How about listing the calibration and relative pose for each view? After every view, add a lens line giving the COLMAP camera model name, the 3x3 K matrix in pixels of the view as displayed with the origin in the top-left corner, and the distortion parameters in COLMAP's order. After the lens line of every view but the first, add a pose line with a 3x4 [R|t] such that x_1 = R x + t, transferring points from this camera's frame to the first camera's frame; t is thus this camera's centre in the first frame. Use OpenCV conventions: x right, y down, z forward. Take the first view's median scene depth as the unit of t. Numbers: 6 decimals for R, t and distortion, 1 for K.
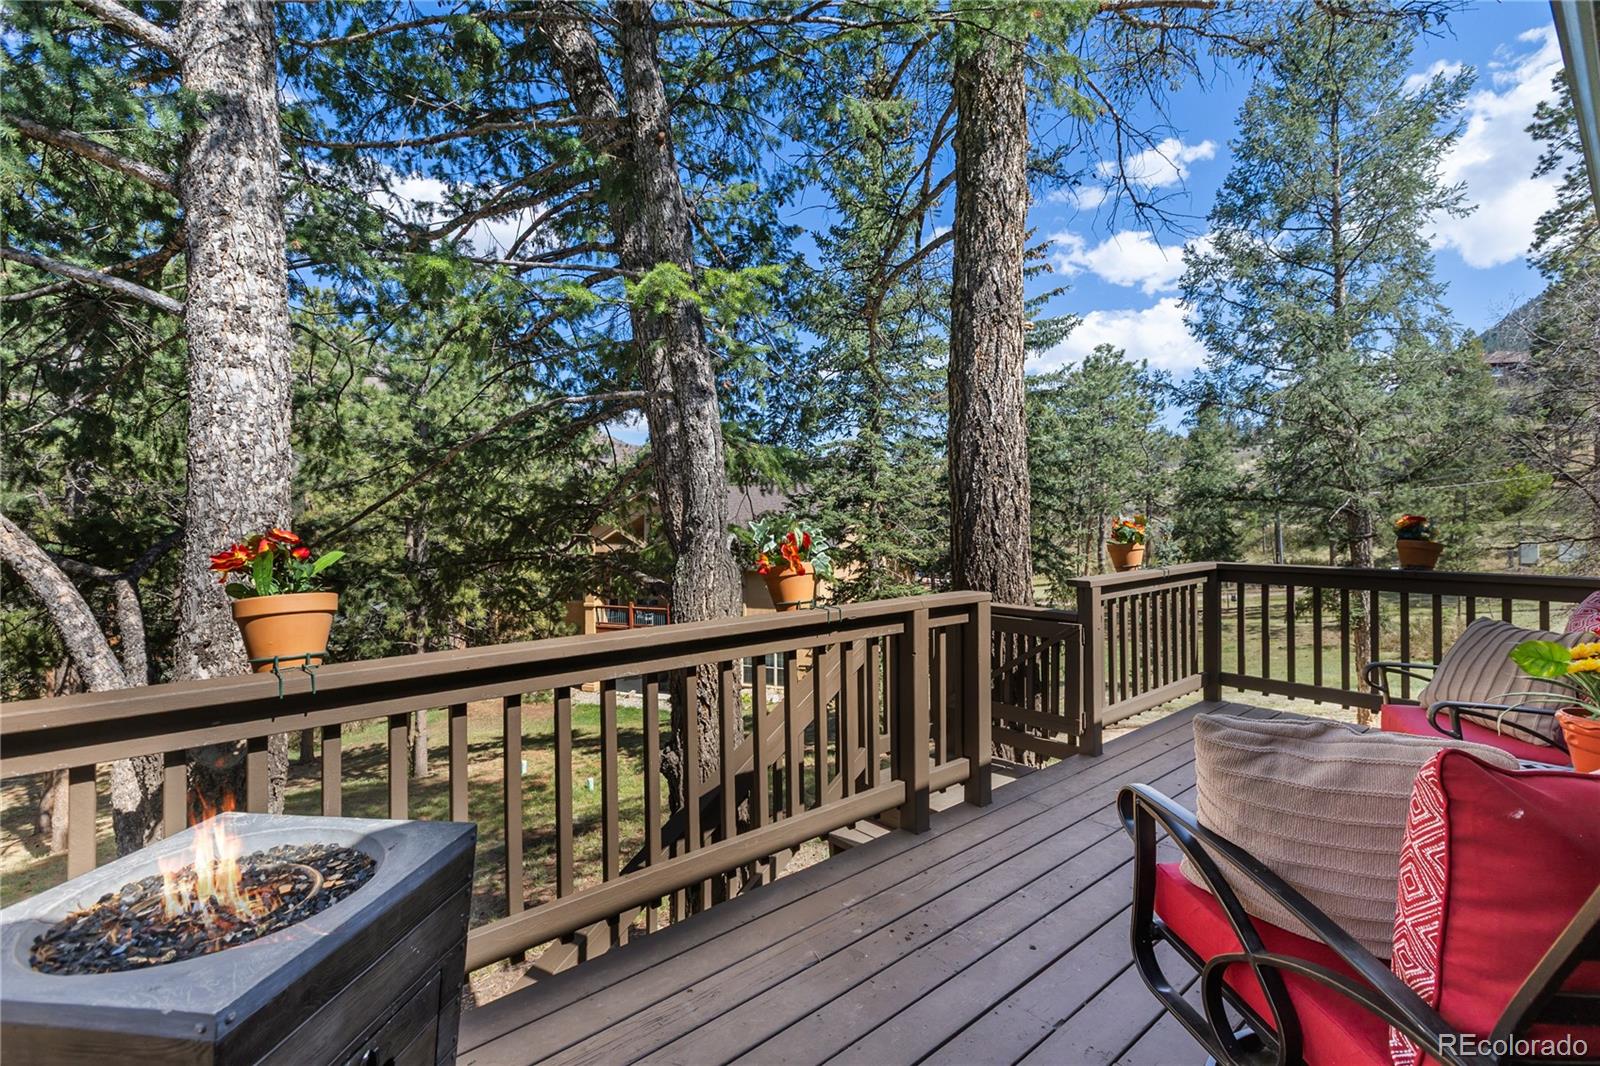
lens RADIAL K [[736.2, 0, 788.2], [0, 736.2, 519.7], [0, 0, 1]] dist [-0.000706, -0.000565]
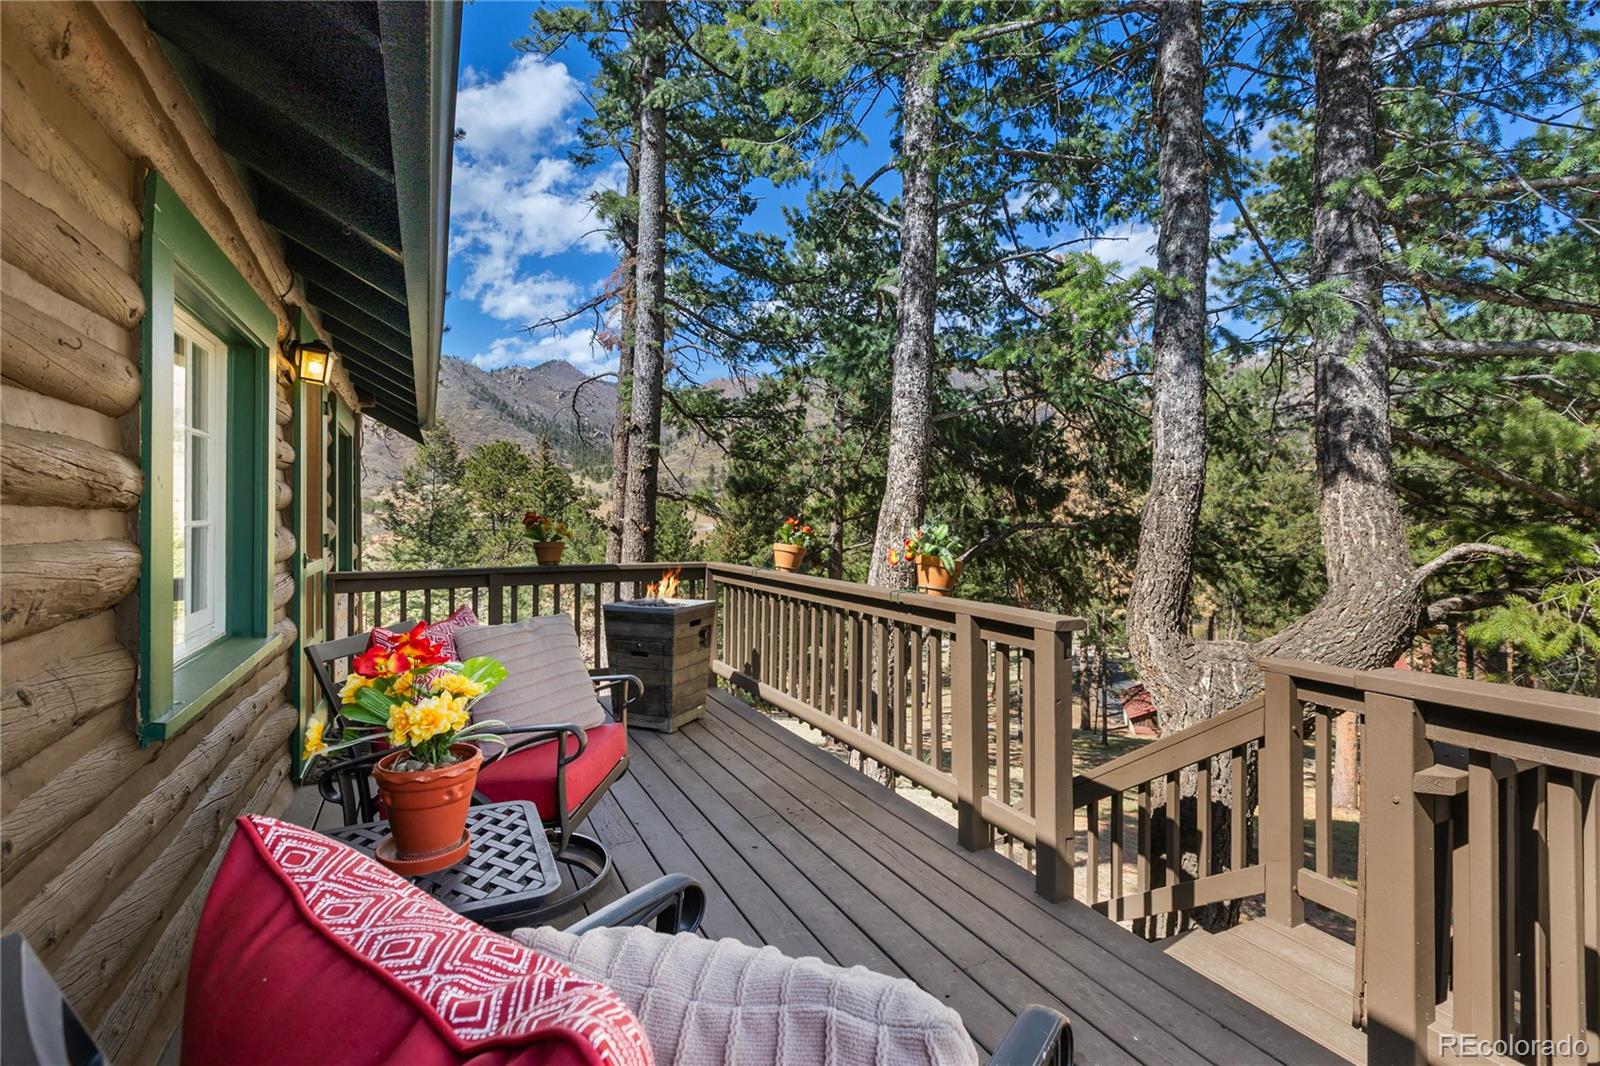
lens RADIAL K [[736.2, 0, 791.6], [0, 736.2, 521.1], [0, 0, 1]] dist [-0.000706, -0.000565]
pose [[-0.240355, 0.008166, -0.970651, 1.507247], [-0.000672, 0.999963, 0.008579, -0.004254], [0.970685, 0.002714, -0.240341, 1.316316]]
